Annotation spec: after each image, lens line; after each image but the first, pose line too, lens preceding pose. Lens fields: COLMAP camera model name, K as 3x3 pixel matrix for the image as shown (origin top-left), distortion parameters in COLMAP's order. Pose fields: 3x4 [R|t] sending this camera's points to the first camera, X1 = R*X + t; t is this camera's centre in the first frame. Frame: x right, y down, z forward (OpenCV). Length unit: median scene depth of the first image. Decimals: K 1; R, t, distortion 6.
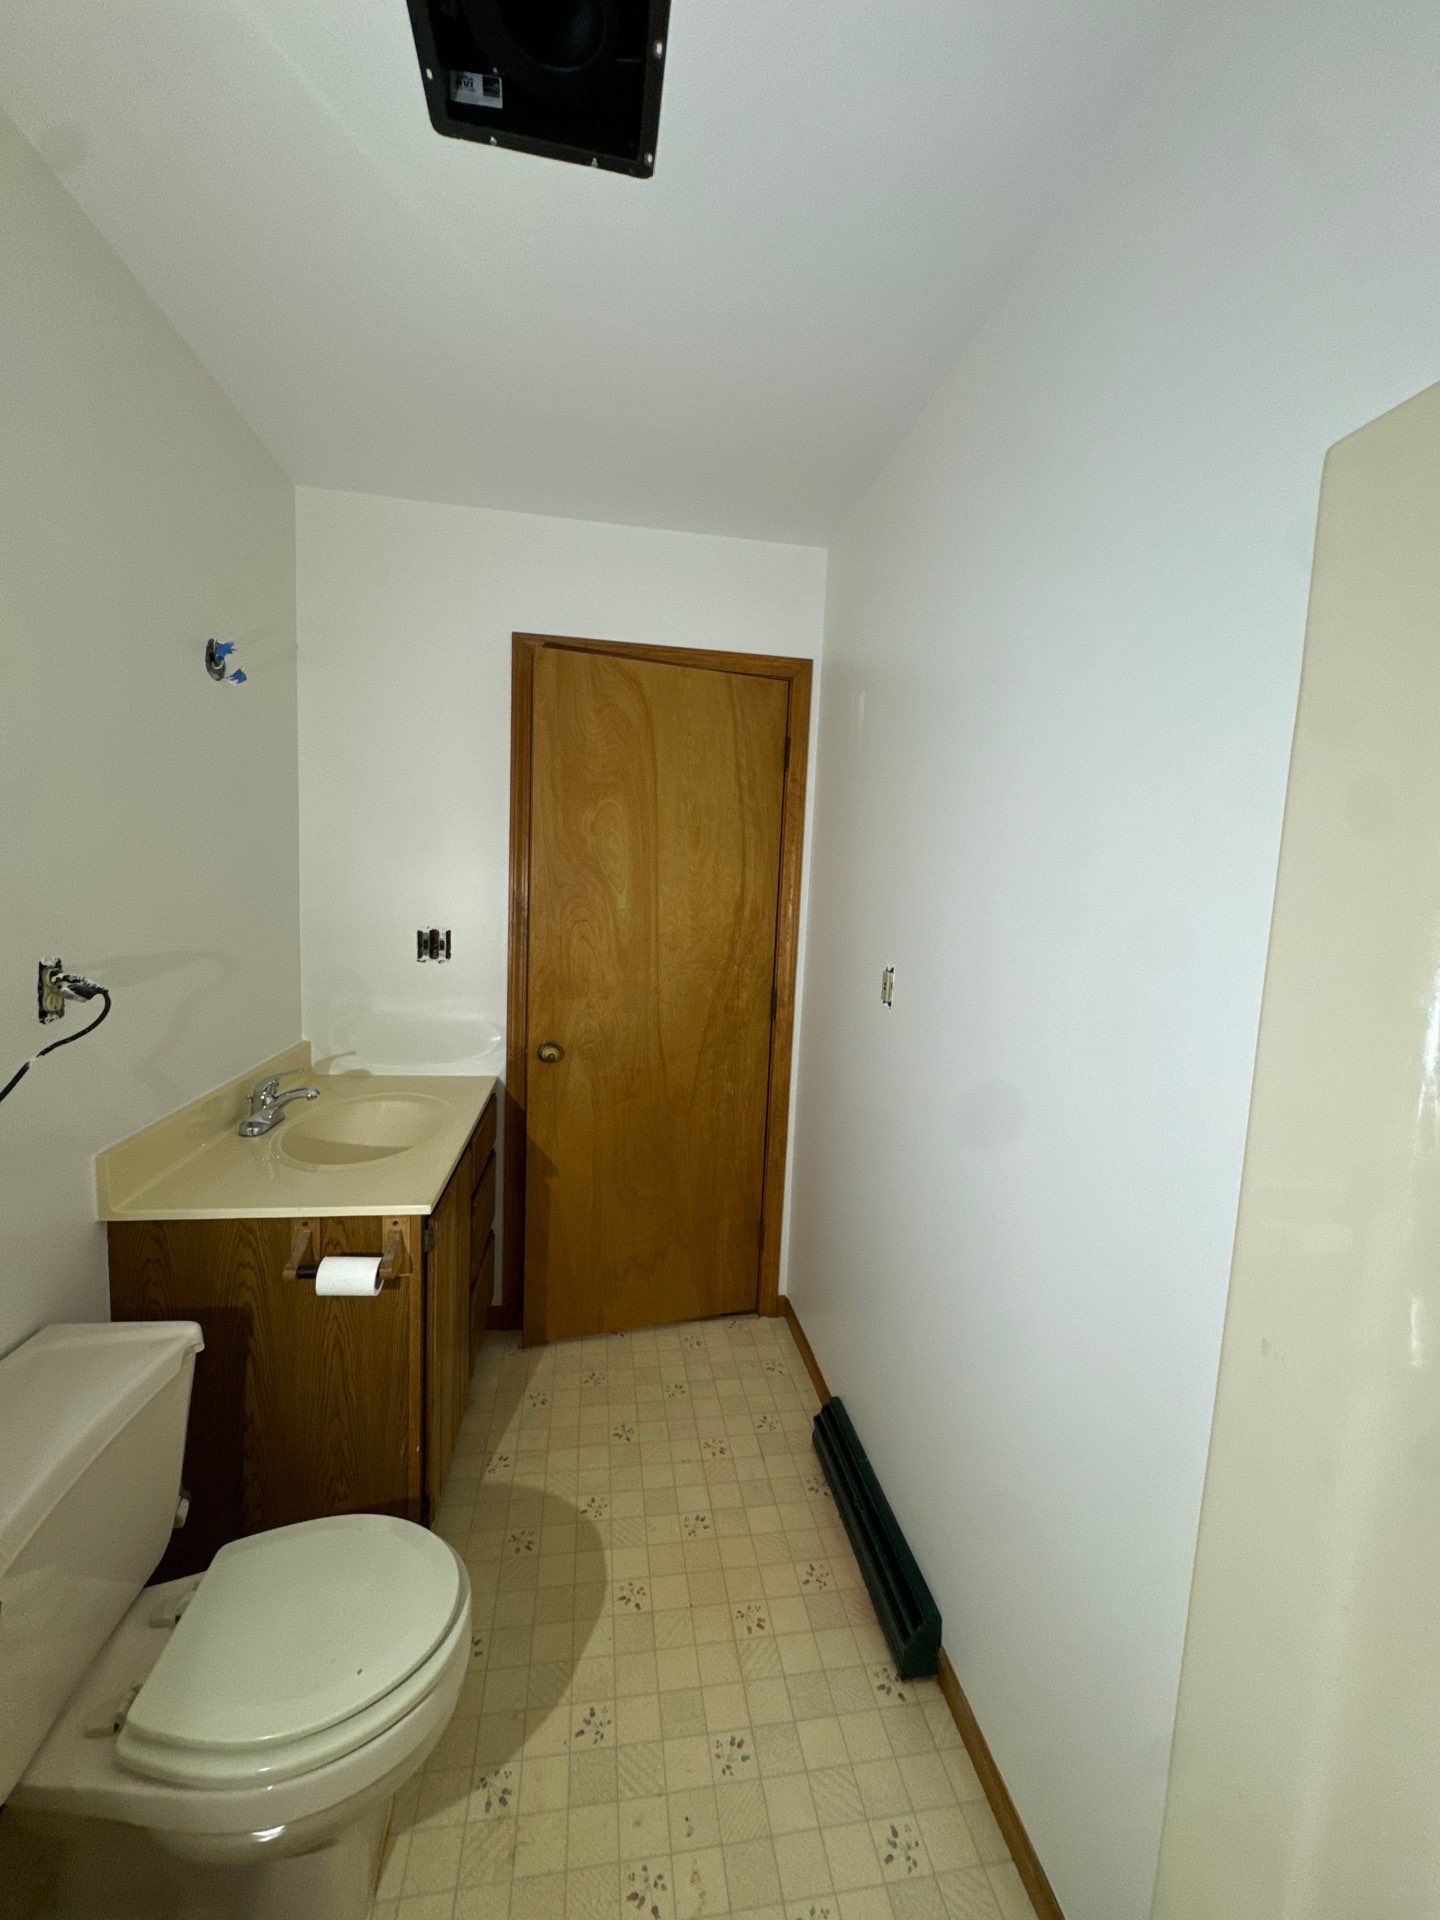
lens RADIAL K [[765.8, 0, 724.6], [0, 765.8, 961.9], [0, 0, 1]] dist [-0.003522, -0.000667]
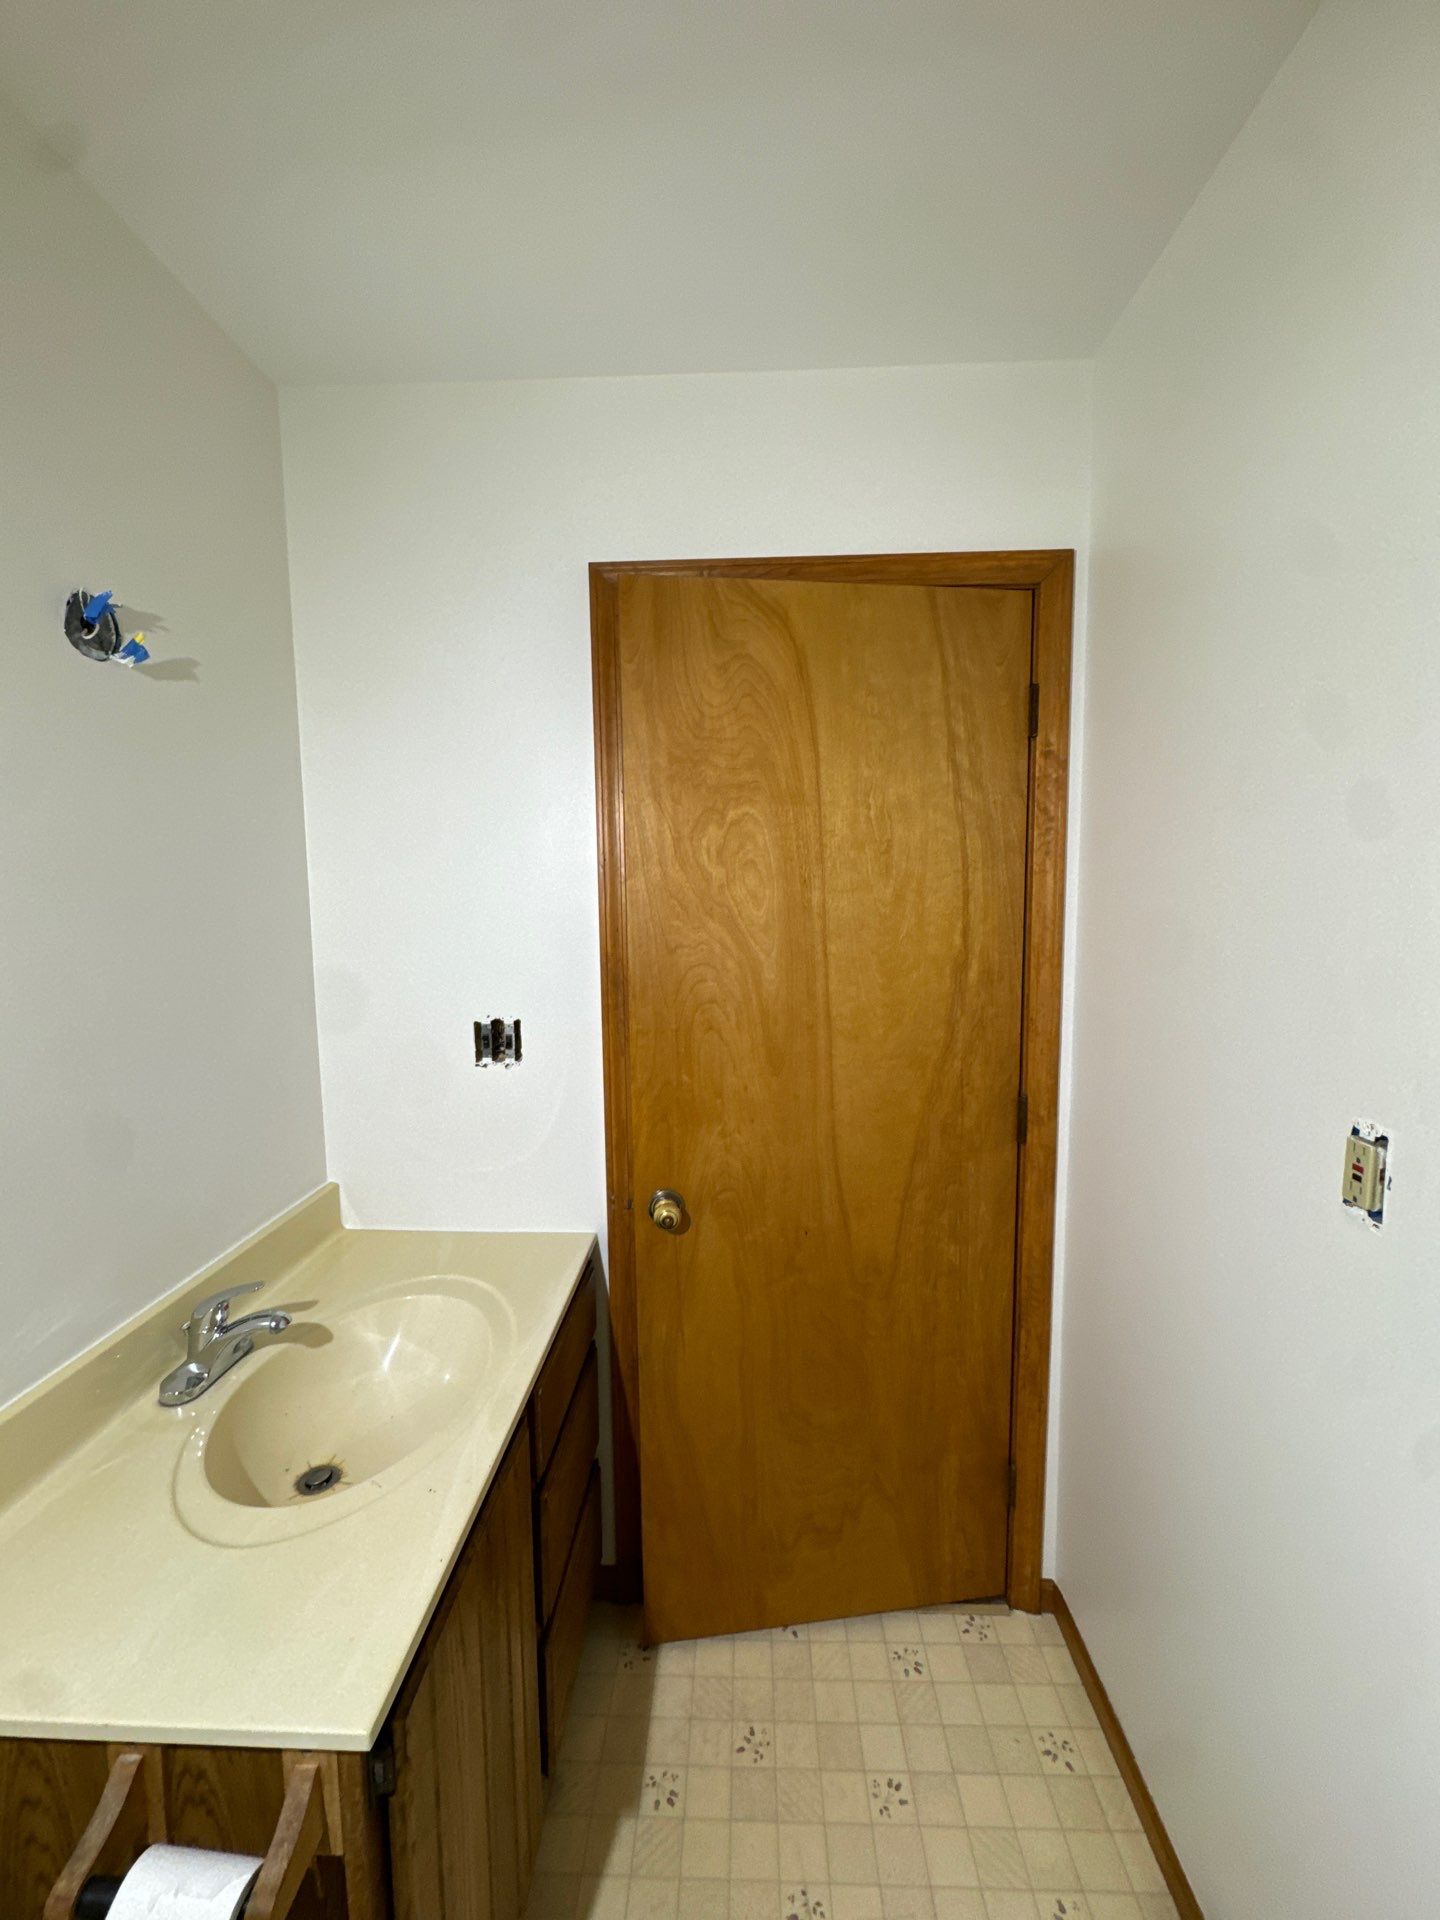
lens RADIAL K [[765.8, 0, 723.0], [0, 765.8, 962.6], [0, 0, 1]] dist [-0.003522, -0.000667]
pose [[0.978868, -0.036527, -0.201203, -0.053306], [0.033583, 0.999273, -0.018028, -0.085223], [0.201716, 0.010890, 0.979384, 0.437193]]
